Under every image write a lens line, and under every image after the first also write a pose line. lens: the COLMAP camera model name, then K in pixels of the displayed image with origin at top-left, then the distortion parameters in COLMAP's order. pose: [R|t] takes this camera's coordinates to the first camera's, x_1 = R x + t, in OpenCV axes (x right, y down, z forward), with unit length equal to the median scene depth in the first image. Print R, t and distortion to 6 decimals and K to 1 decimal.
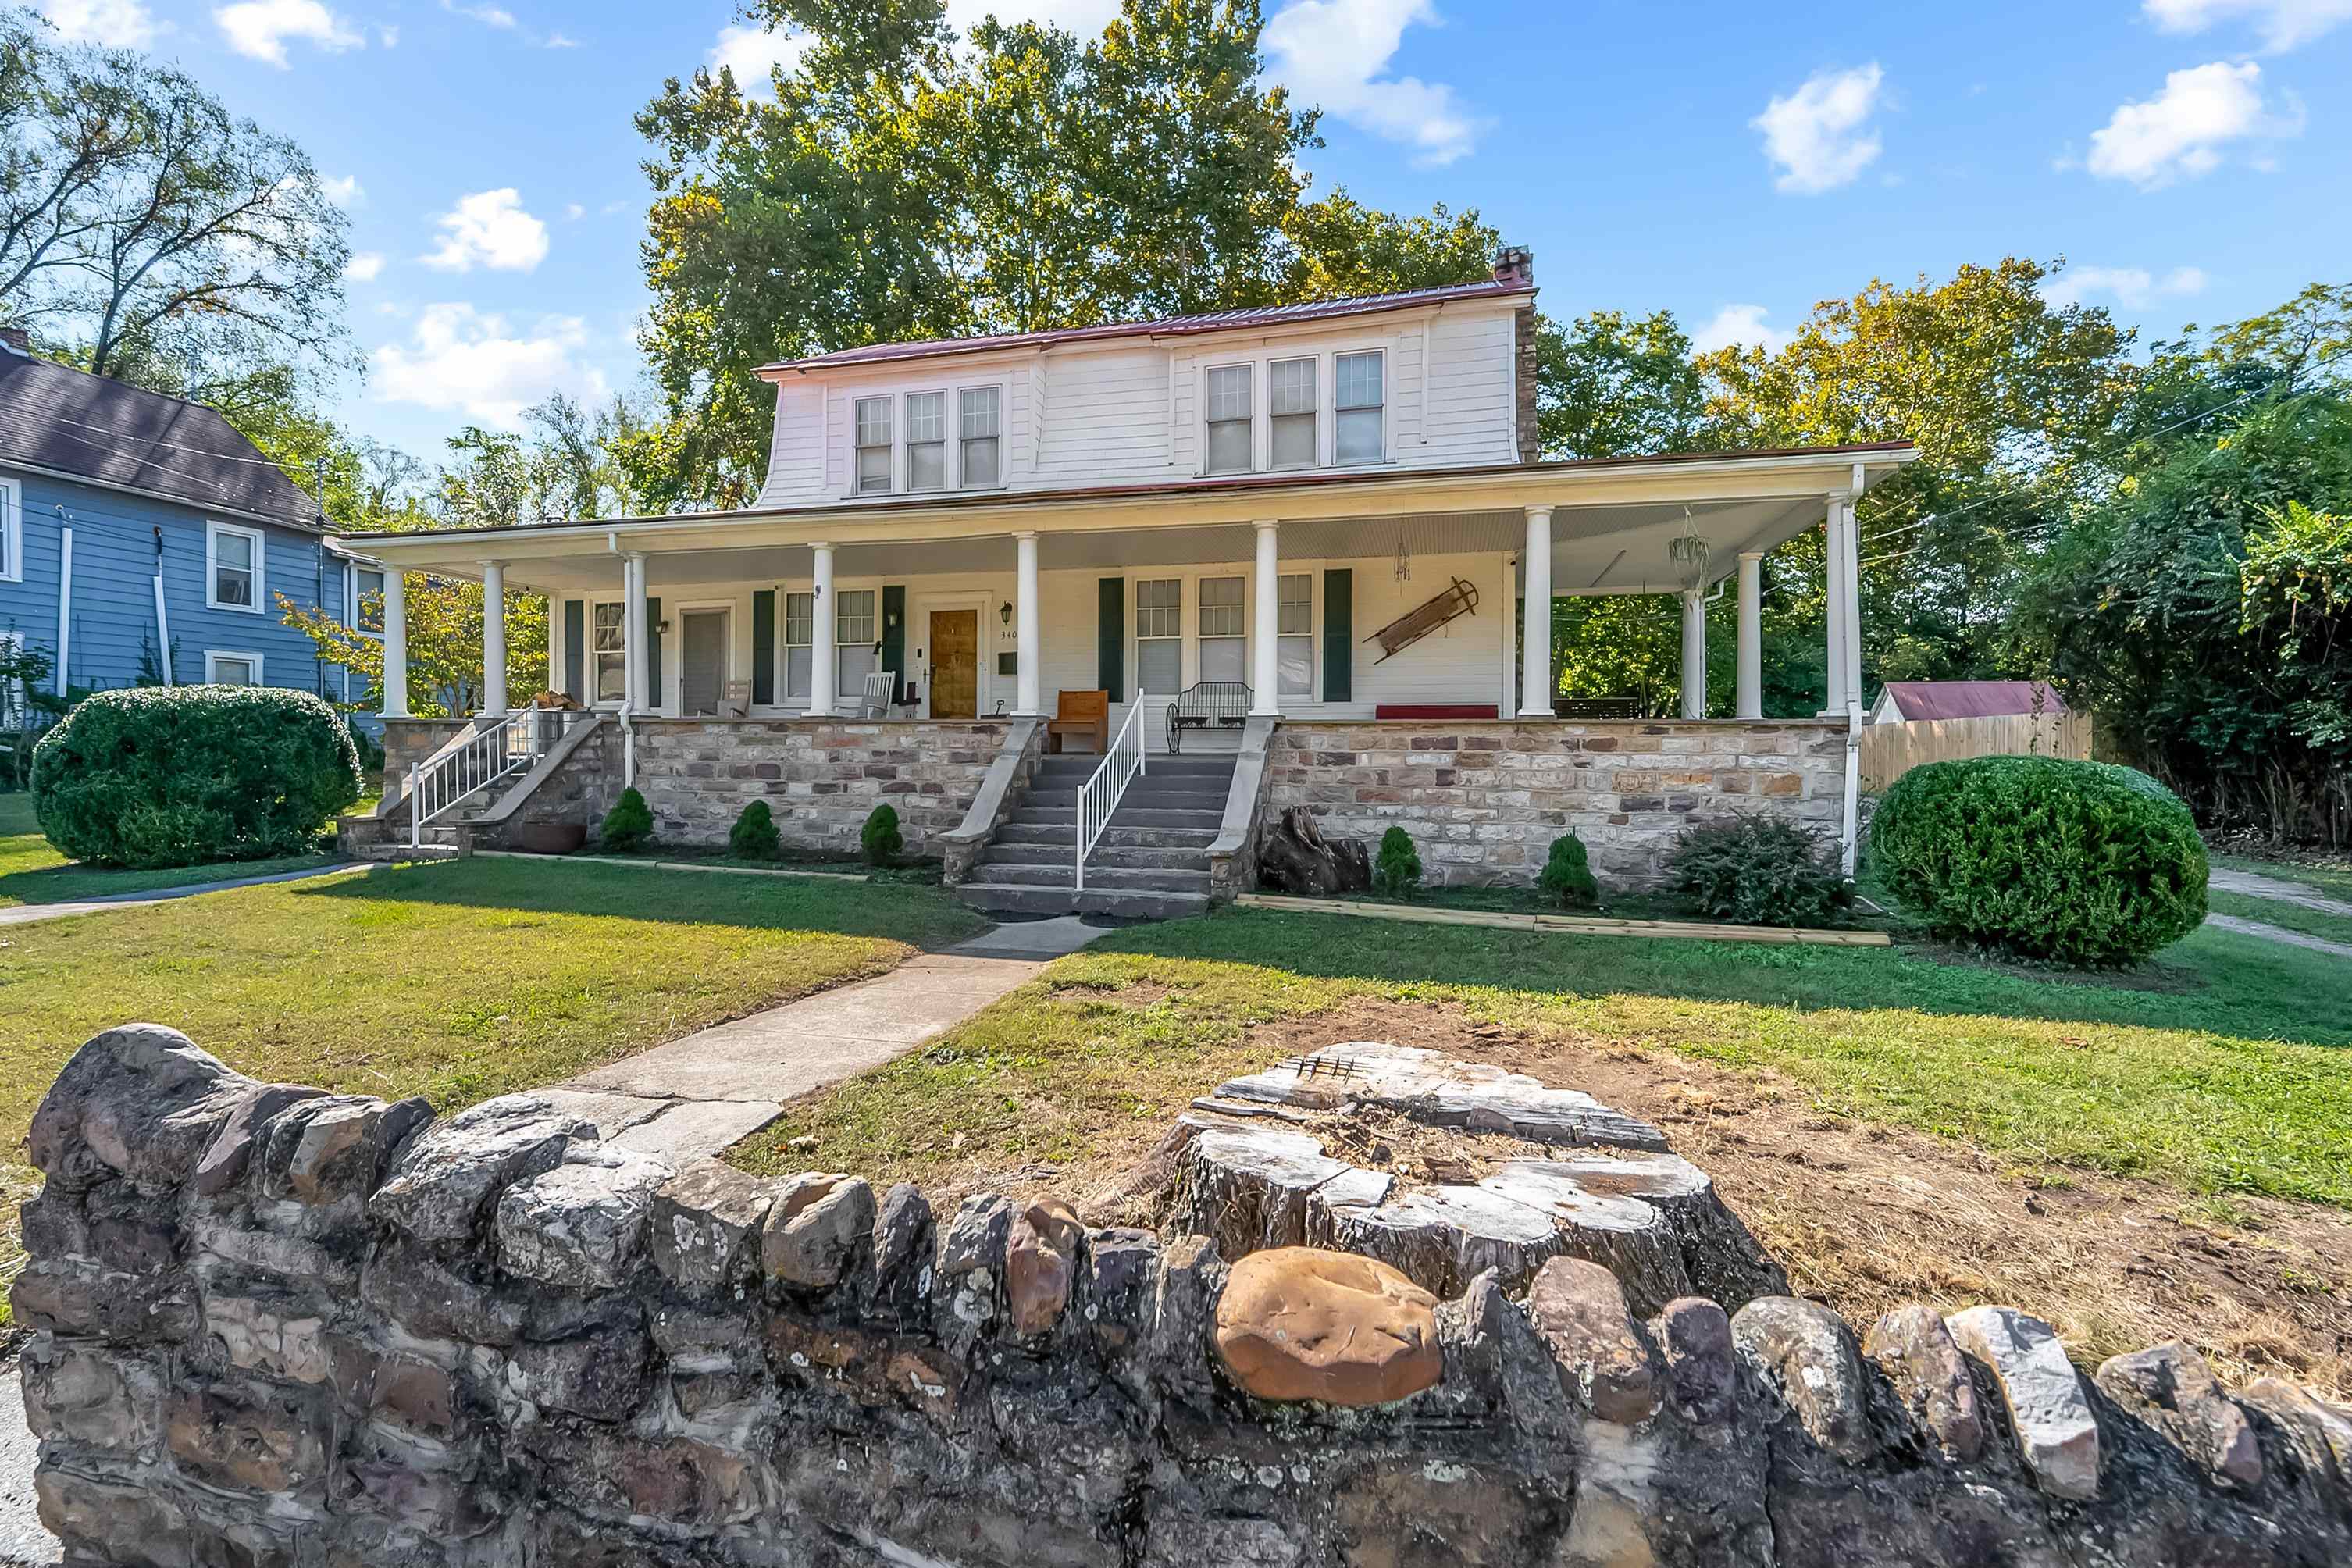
lens RADIAL K [[1017.5, 0, 1161.2], [0, 1017.5, 752.4], [0, 0, 1]] dist [-0.001210, -0.000793]
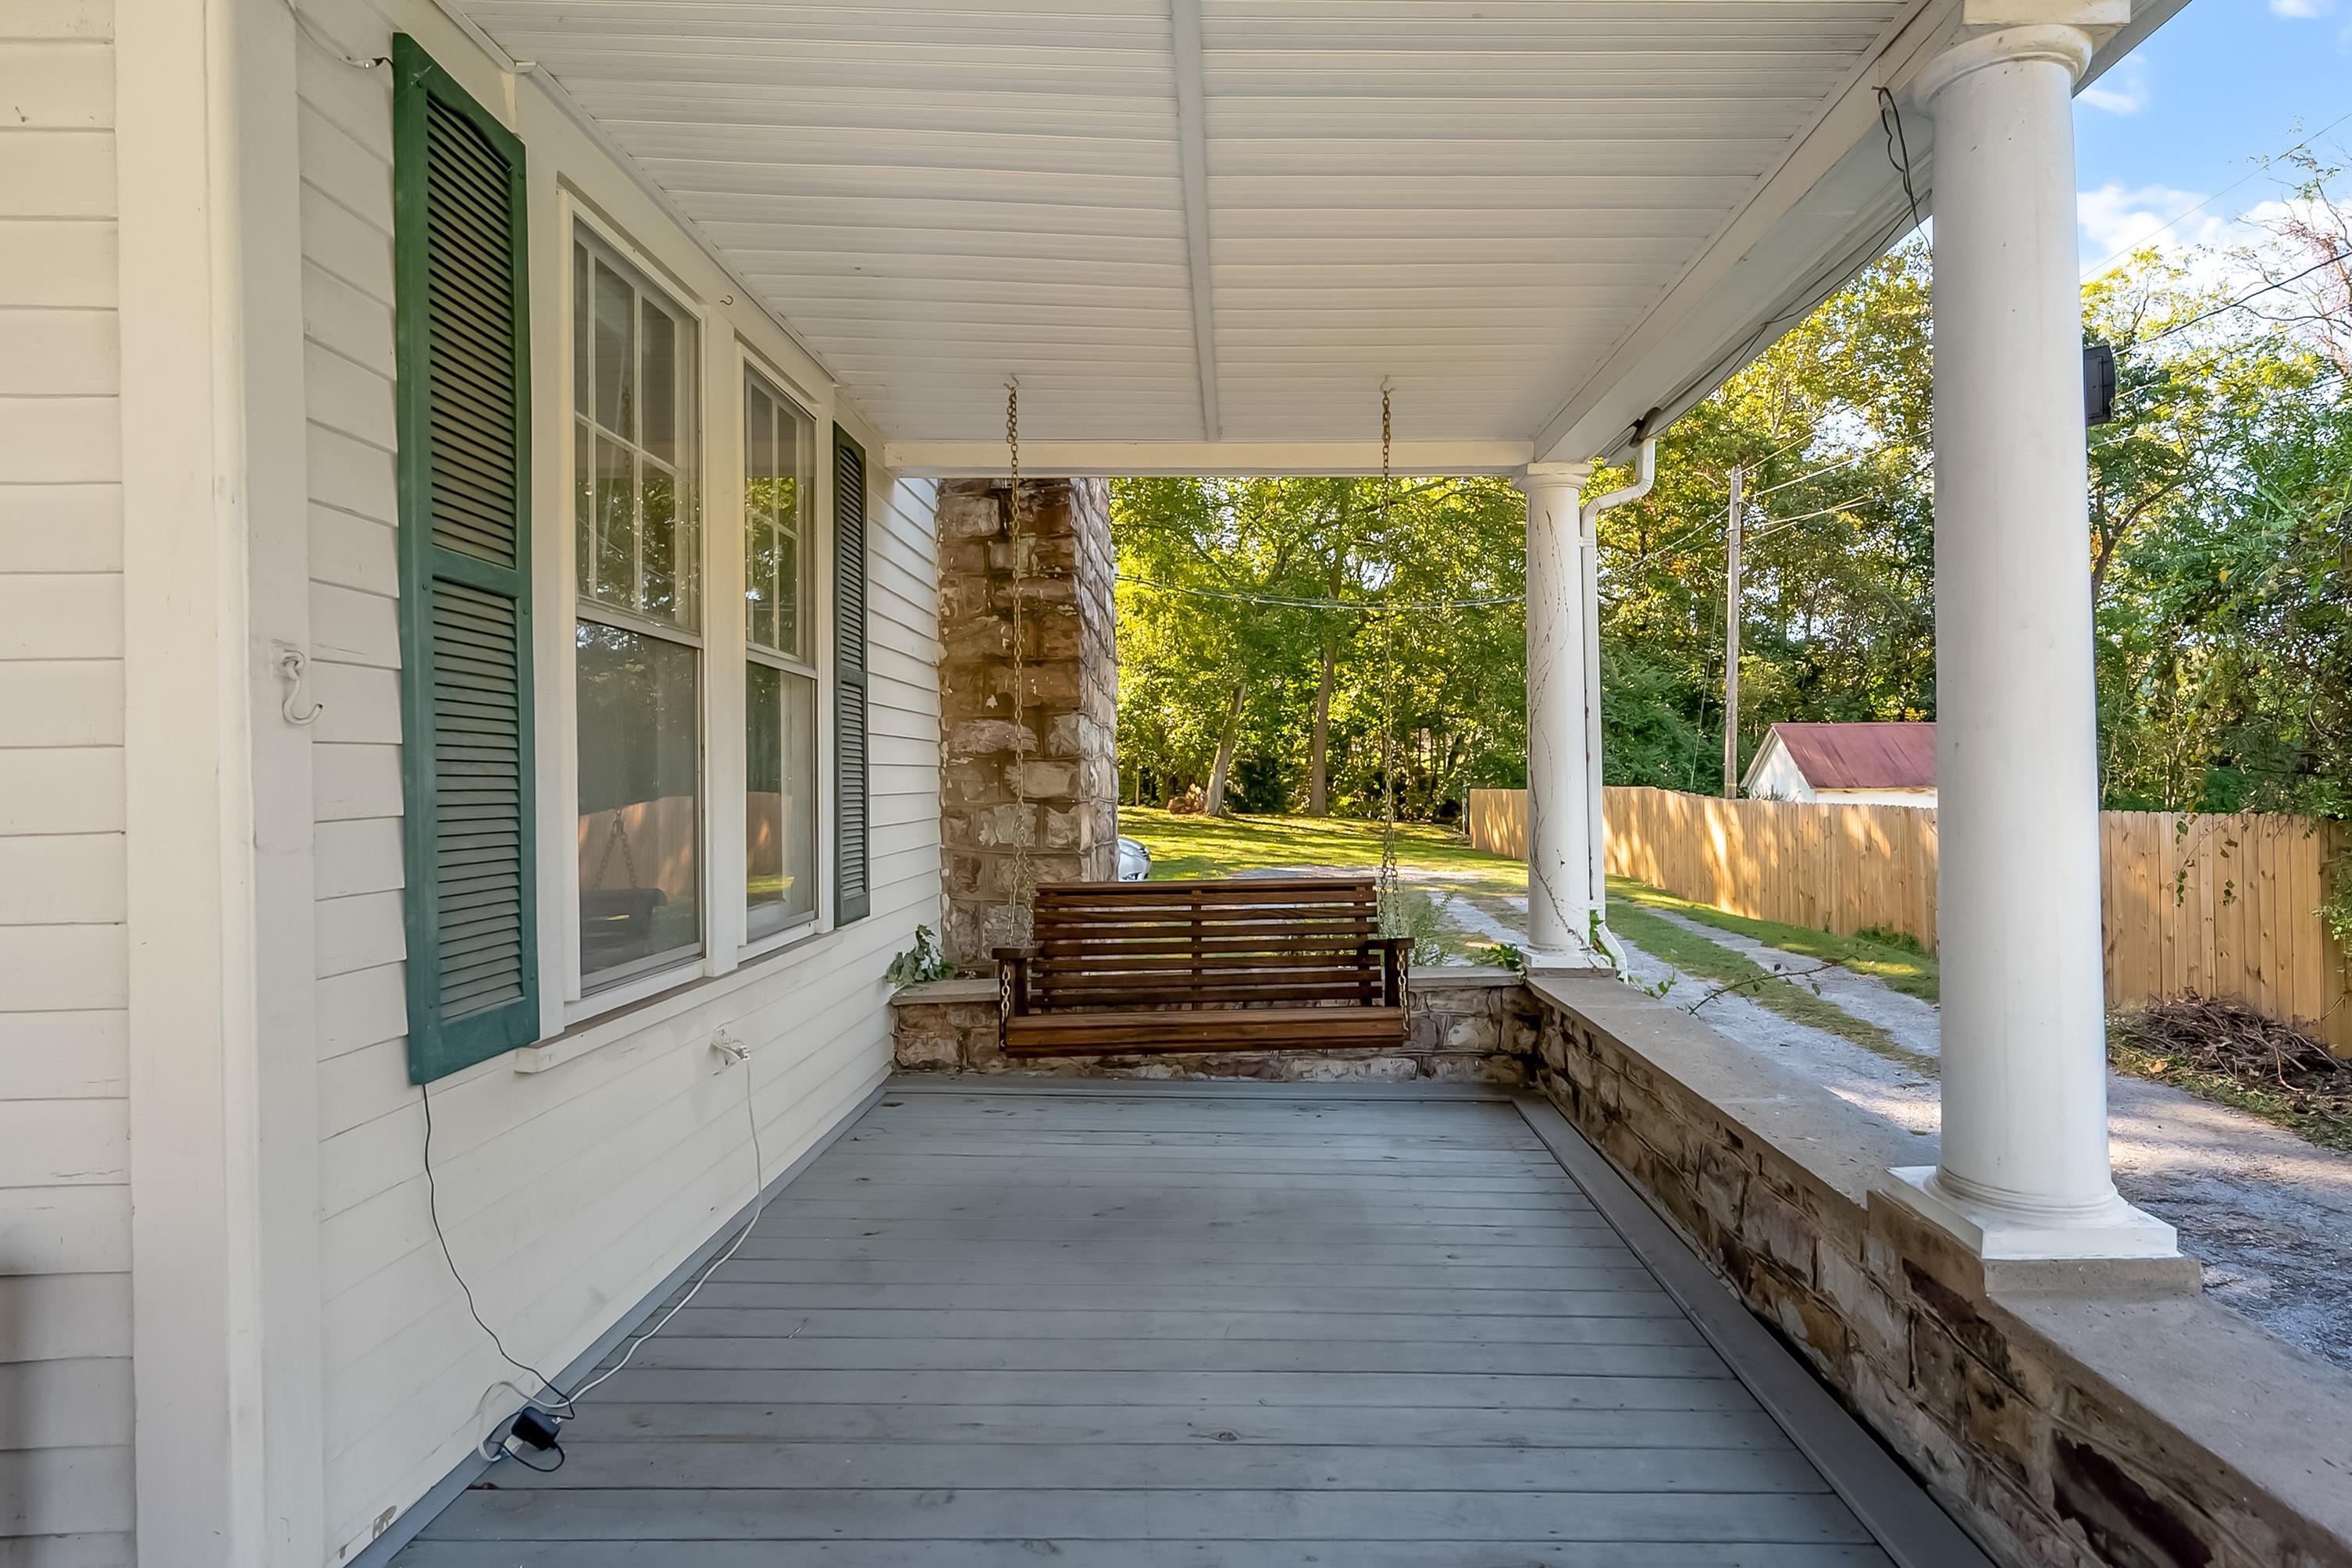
lens RADIAL K [[1275.0, 0, 1286.4], [0, 1275.0, 786.5], [0, 0, 1]] dist [0.000001, -0.000096]
pose [[0.949963, -0.018931, 0.311788, 0.379468], [0.019722, 0.999805, 0.000618, -0.078080], [-0.311739, 0.005562, 0.950151, 0.729998]]
